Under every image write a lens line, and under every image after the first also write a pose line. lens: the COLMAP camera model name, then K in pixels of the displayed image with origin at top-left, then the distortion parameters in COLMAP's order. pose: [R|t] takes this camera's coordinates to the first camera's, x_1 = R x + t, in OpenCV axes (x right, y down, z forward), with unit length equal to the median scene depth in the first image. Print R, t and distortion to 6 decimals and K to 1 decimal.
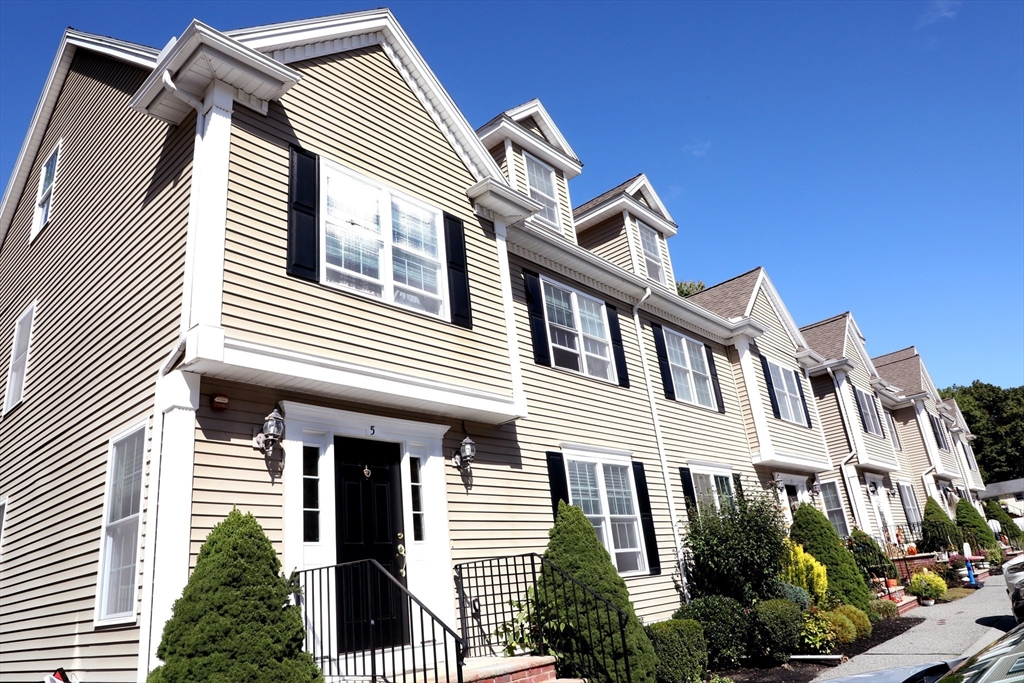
lens RADIAL K [[693.7, 0, 513.3], [0, 693.7, 335.8], [0, 0, 1]] dist [-0.069667, 0.000069]
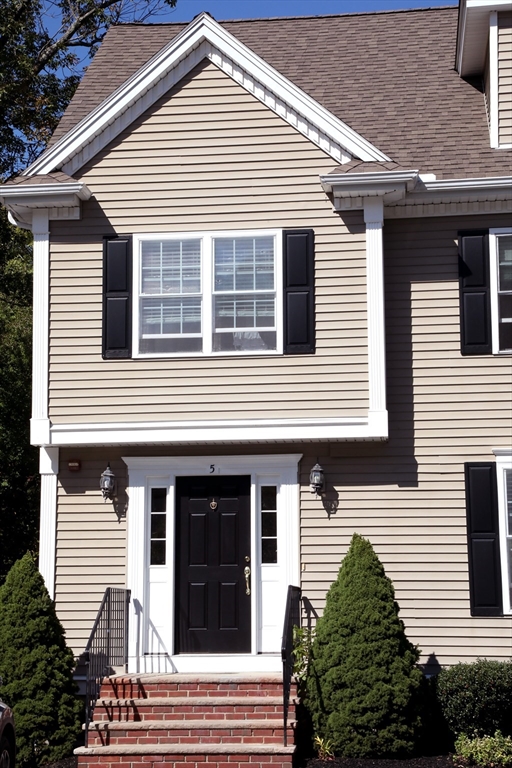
lens RADIAL K [[1430.9, 0, 256.0], [0, 1430.9, 384.0], [0, 0, 1]] dist [0.314017, 0.130855]
pose [[0.565892, -0.031536, -0.823876, 1.560728], [0.241886, 0.961646, 0.129334, -0.249467], [0.788199, -0.272474, 0.551816, -0.183123]]
